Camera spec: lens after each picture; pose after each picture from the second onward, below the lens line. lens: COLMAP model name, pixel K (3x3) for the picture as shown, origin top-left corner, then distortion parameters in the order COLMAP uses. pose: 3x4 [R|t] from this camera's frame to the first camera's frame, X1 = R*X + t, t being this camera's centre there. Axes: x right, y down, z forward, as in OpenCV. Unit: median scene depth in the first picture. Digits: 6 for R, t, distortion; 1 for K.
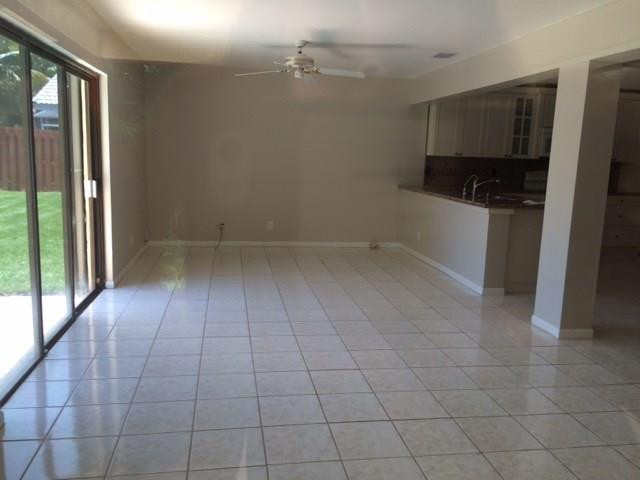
lens RADIAL K [[550.9, 0, 320.0], [0, 550.9, 240.0], [0, 0, 1]] dist [0.017530, 0.006020]
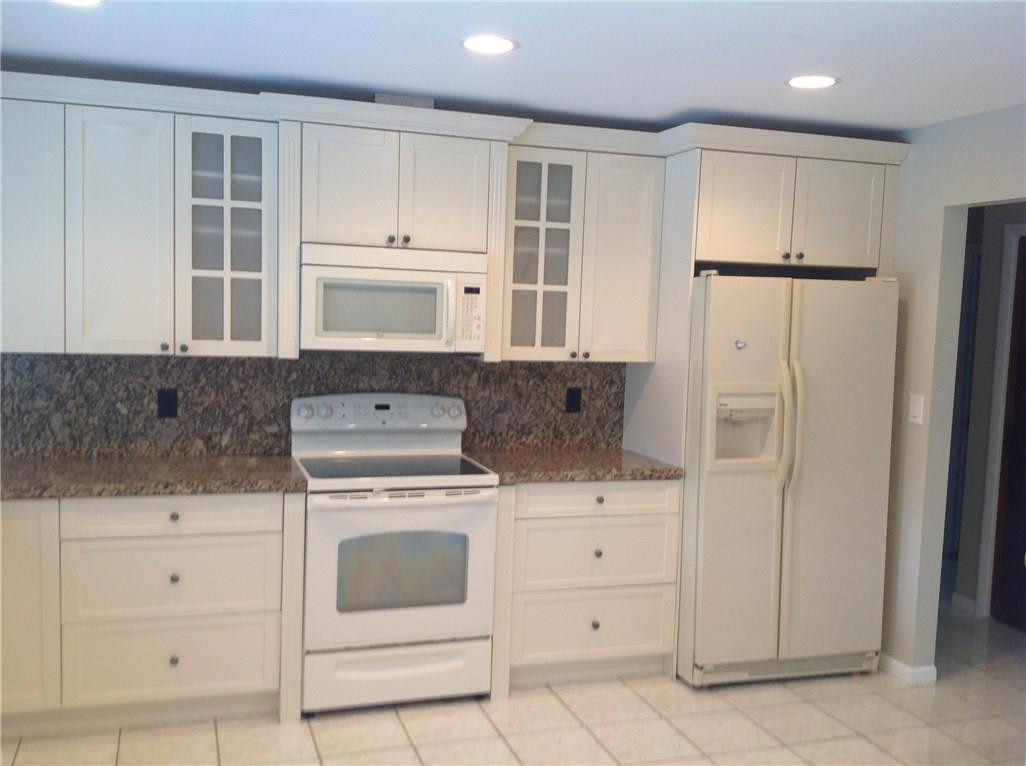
lens RADIAL K [[971.7, 0, 513.0], [0, 971.7, 383.0], [0, 0, 1]] dist [0.195540, -0.518560]
pose [[0.987287, -0.014109, 0.158320, 0.428036], [0.026023, 0.996960, -0.073437, -0.096889], [-0.156803, 0.076623, 0.984653, 0.515232]]
